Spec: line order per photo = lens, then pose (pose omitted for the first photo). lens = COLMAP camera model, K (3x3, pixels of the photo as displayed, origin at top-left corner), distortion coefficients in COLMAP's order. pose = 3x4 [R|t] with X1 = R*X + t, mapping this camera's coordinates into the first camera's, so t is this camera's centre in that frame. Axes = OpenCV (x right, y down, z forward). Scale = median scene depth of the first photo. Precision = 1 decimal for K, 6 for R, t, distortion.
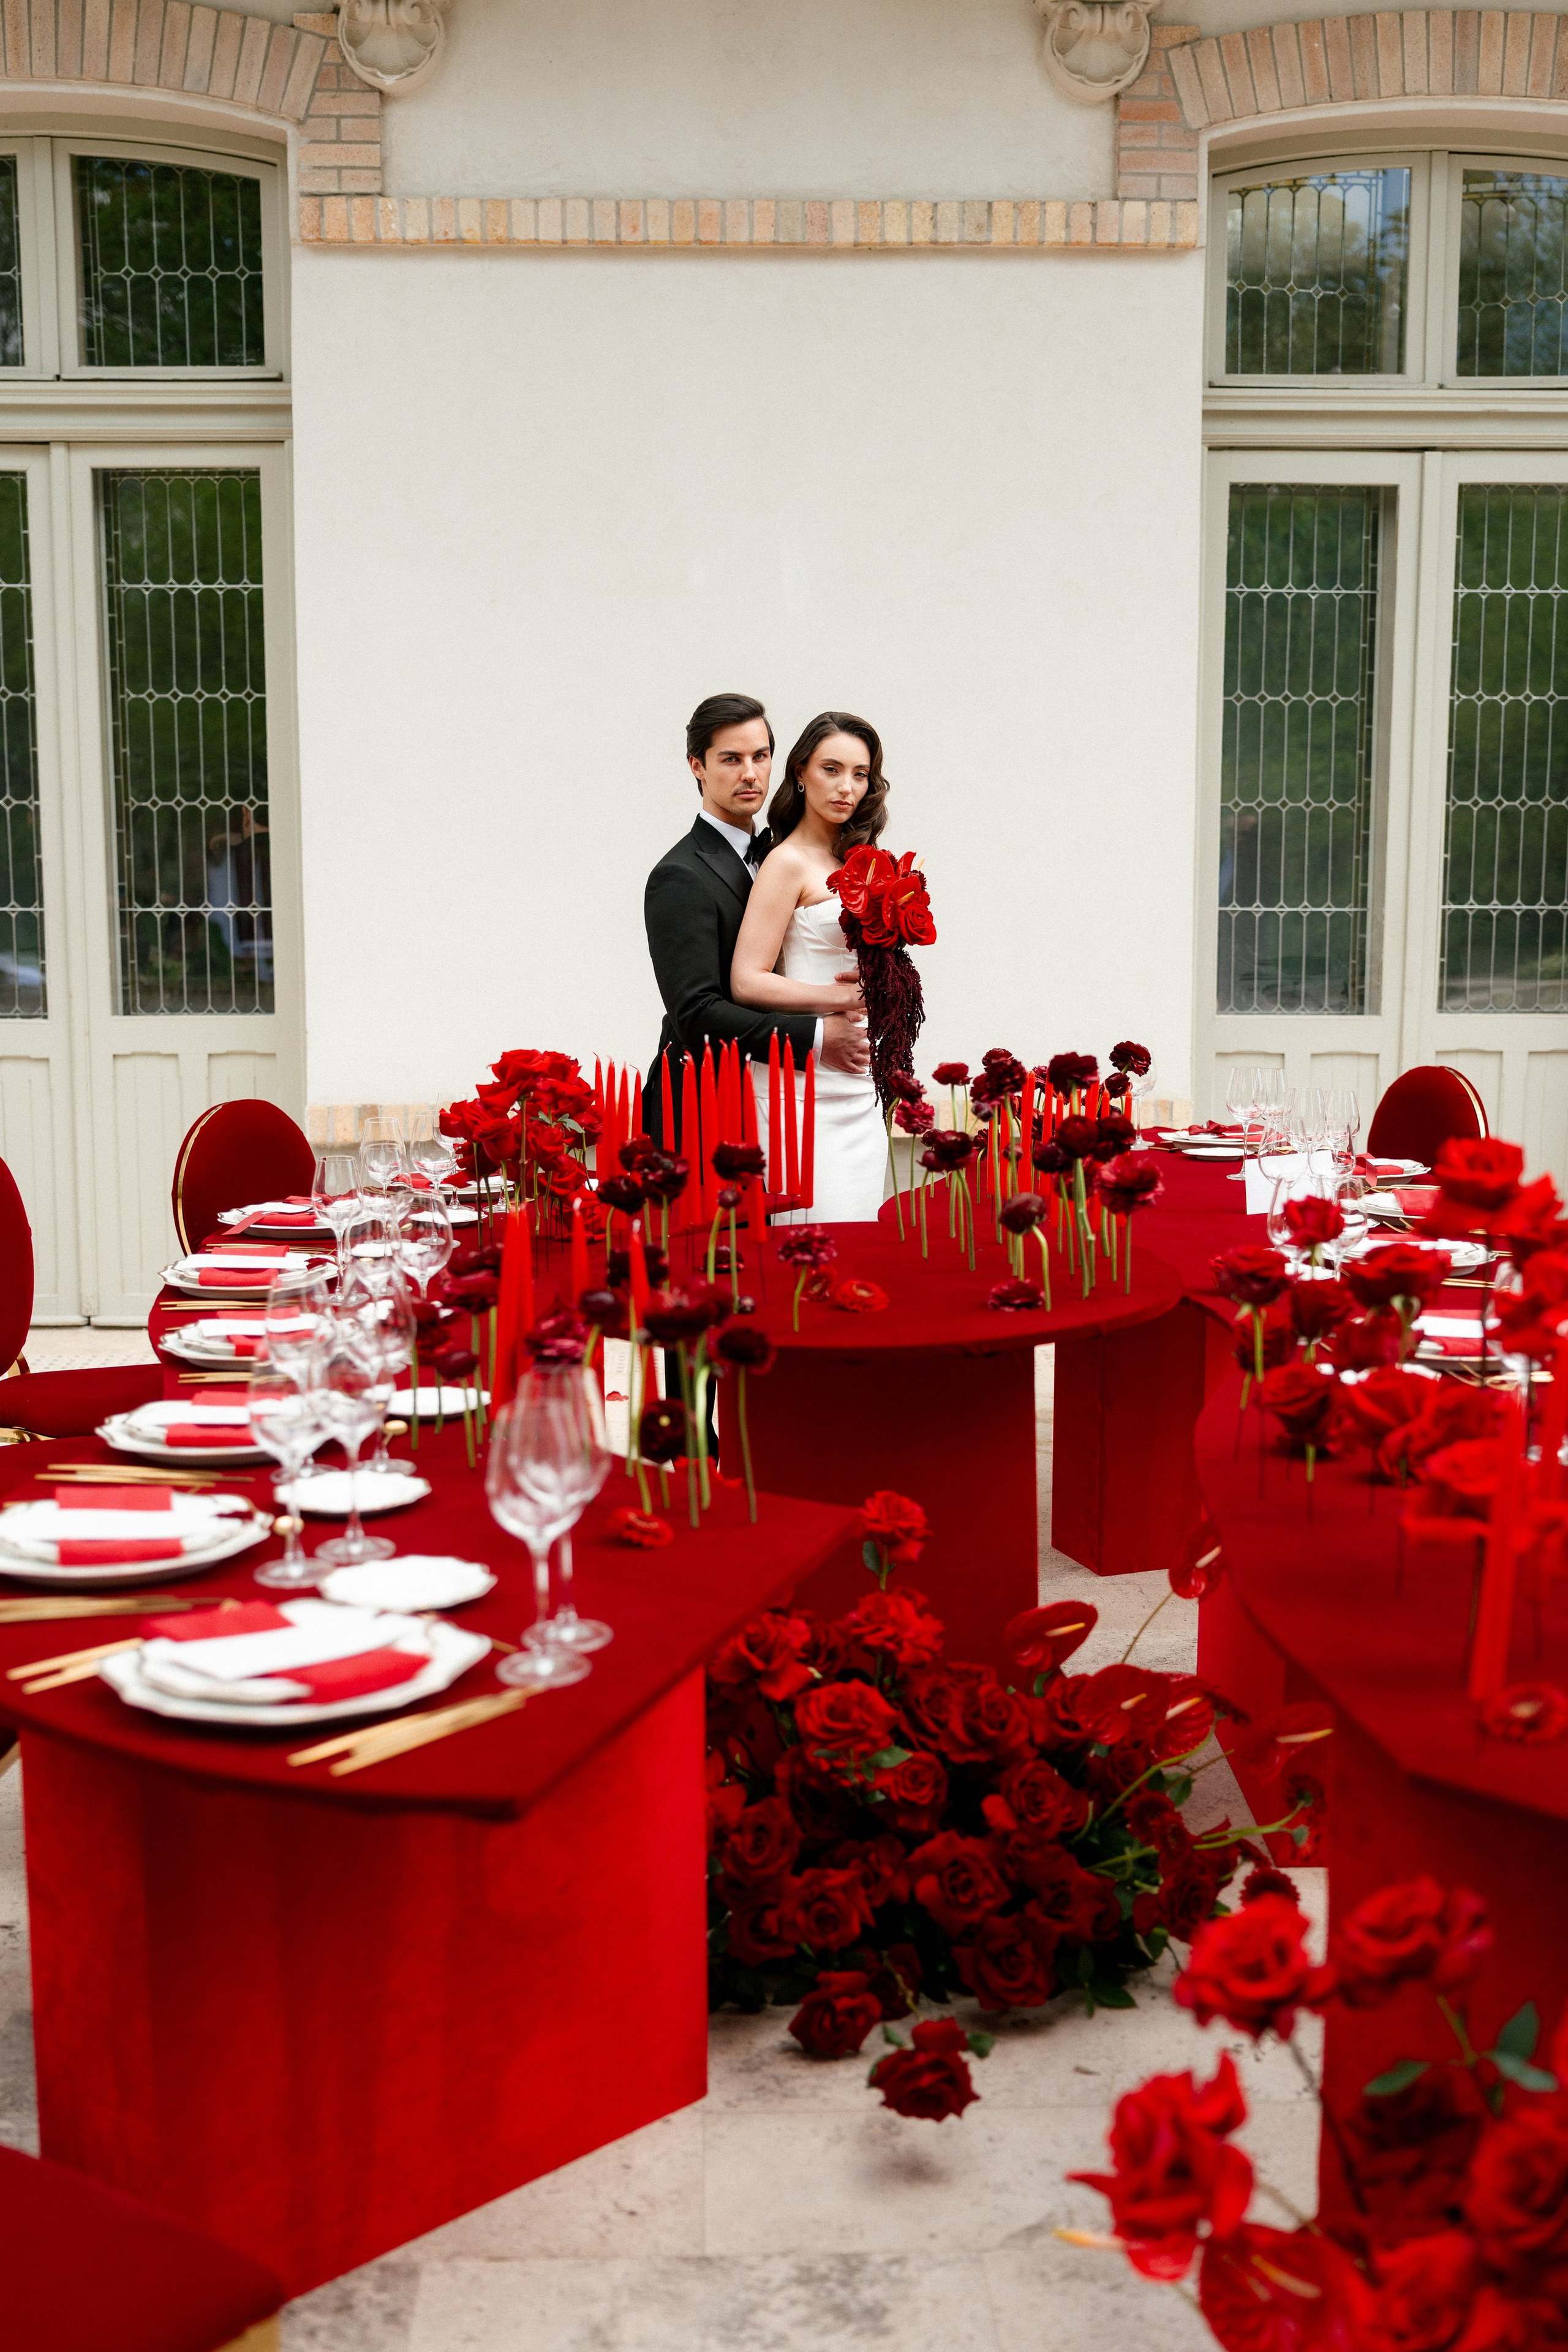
lens RADIAL K [[2462.2, 0, 804.7], [0, 2462.2, 1185.4], [0, 0, 1]] dist [-0.023778, 0.000000]
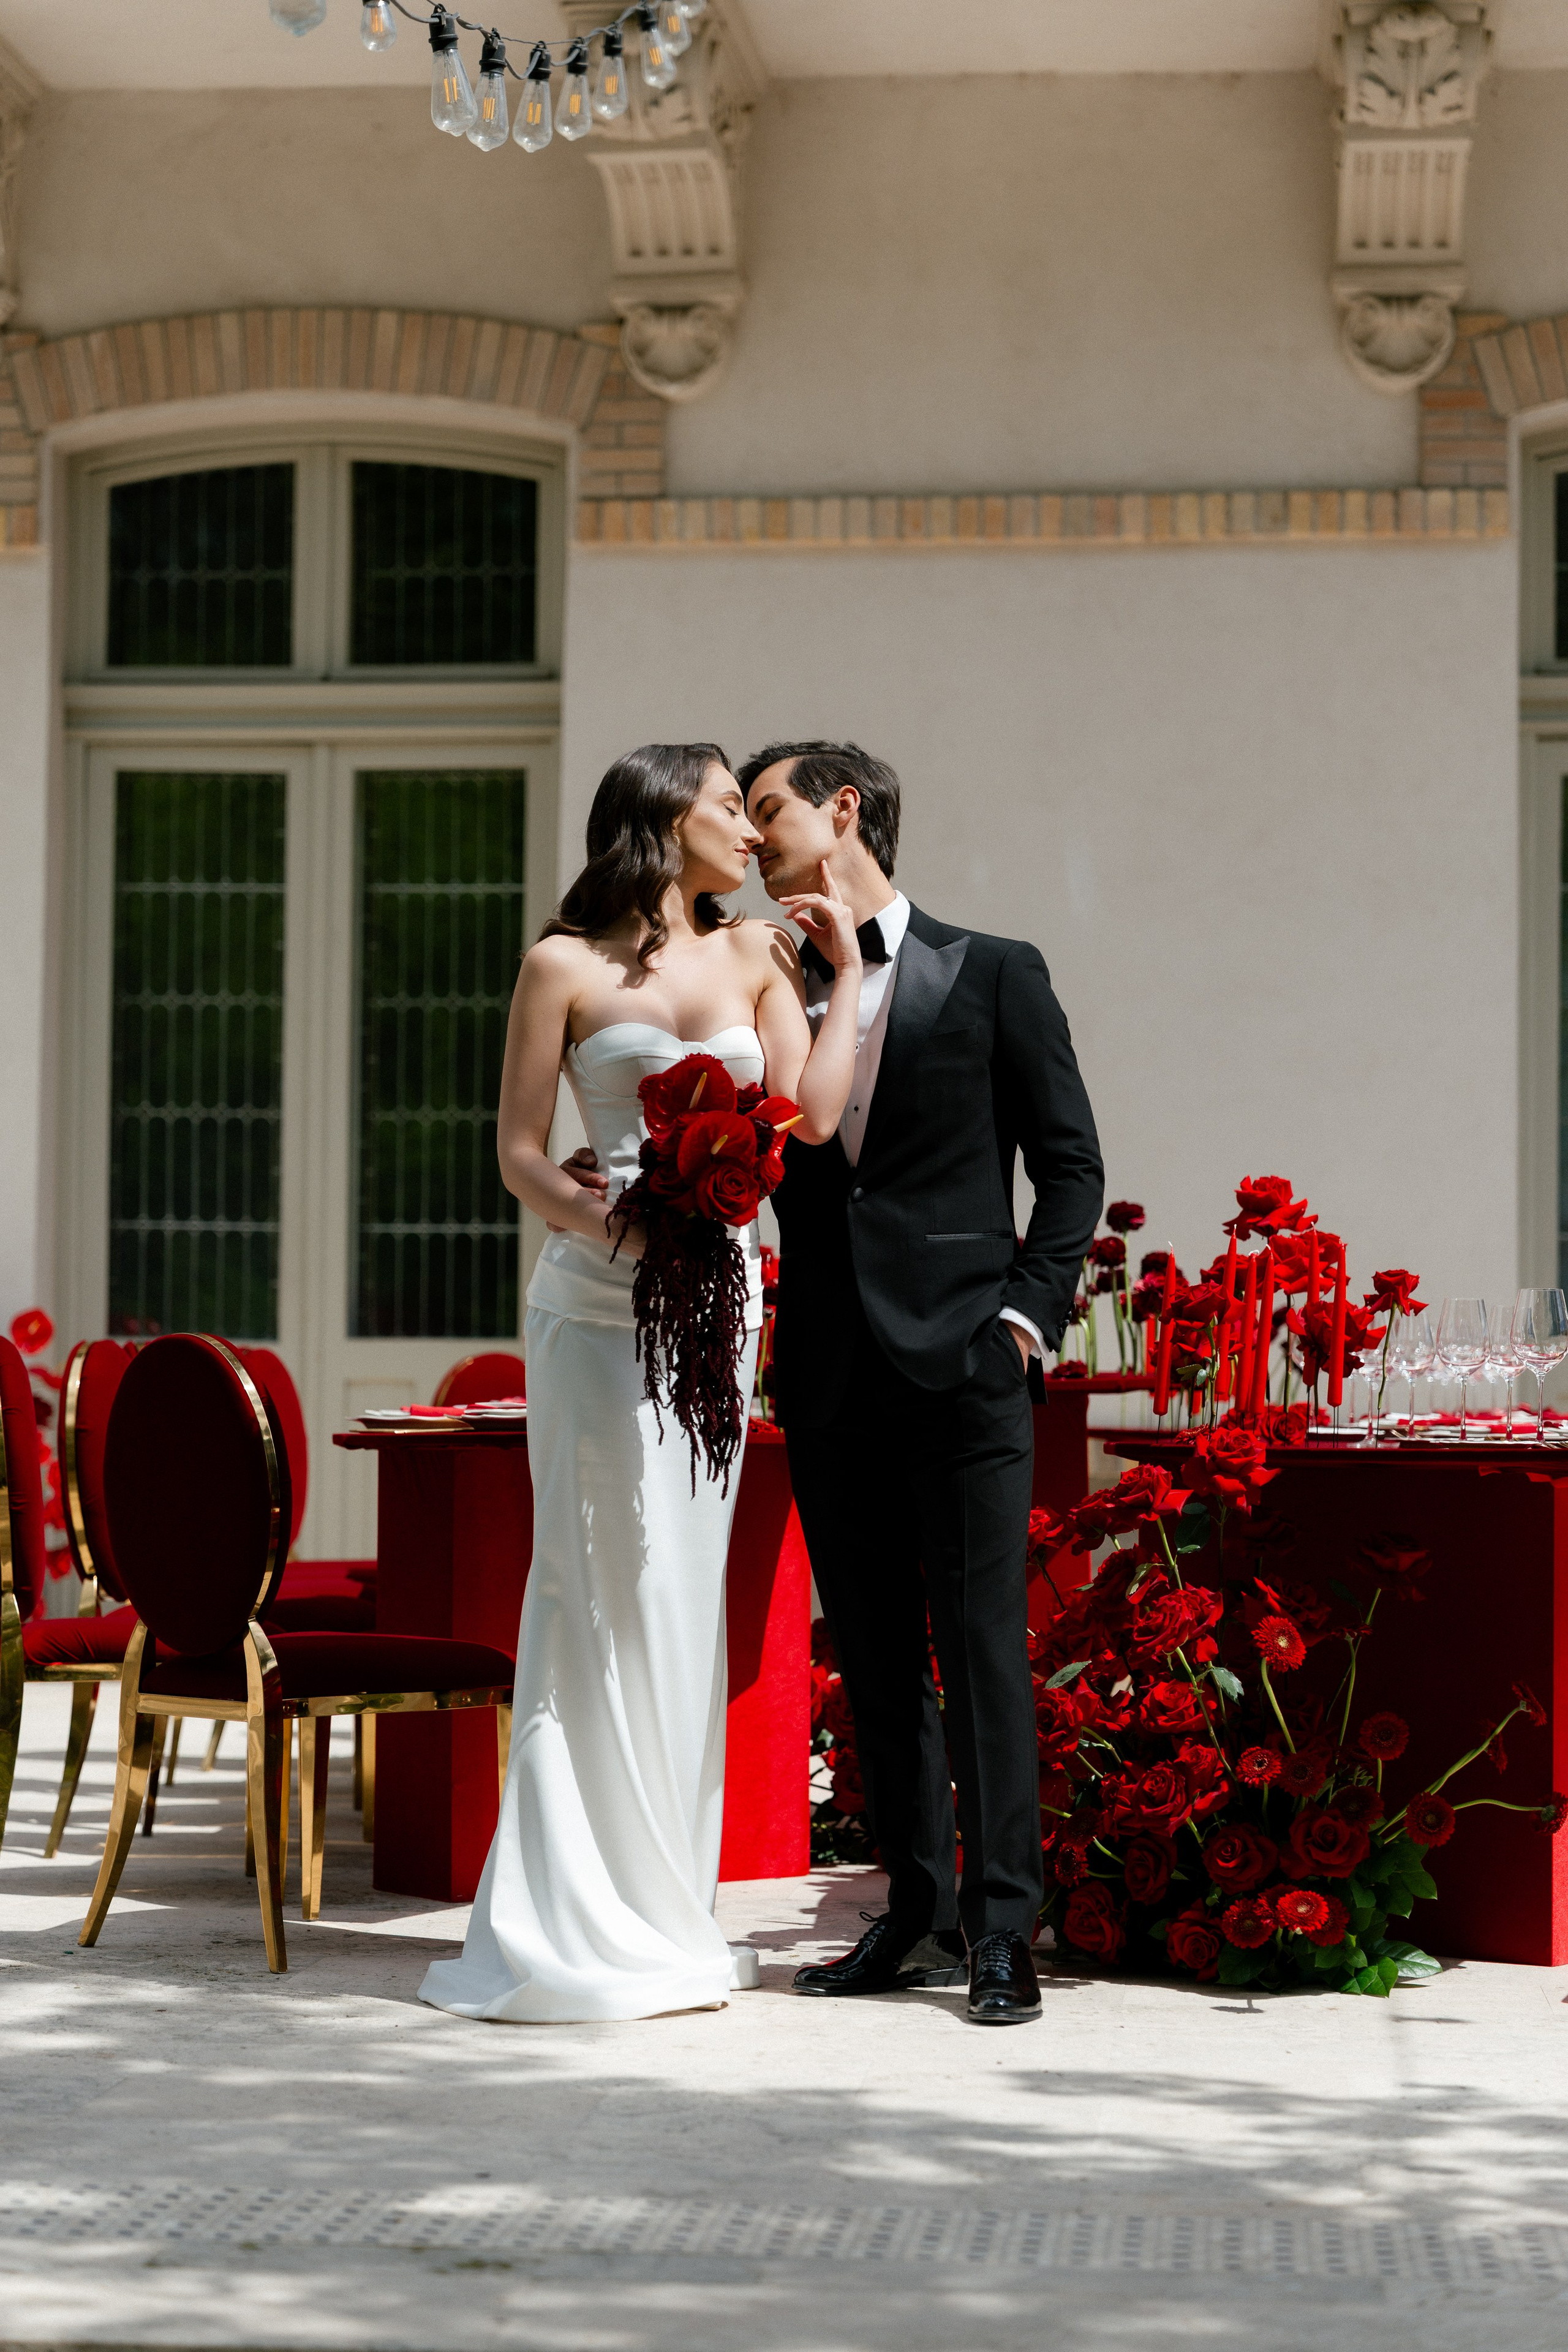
lens RADIAL K [[5357.8, 0, 780.0], [0, 5357.8, 1184.0], [0, 0, 1]] dist [-0.023369, 0.000000]
pose [[0.988369, 0.002829, -0.152048, 0.198988], [-0.032626, 0.980492, -0.193834, 0.276081], [0.148534, 0.196540, 0.969180, -1.006502]]
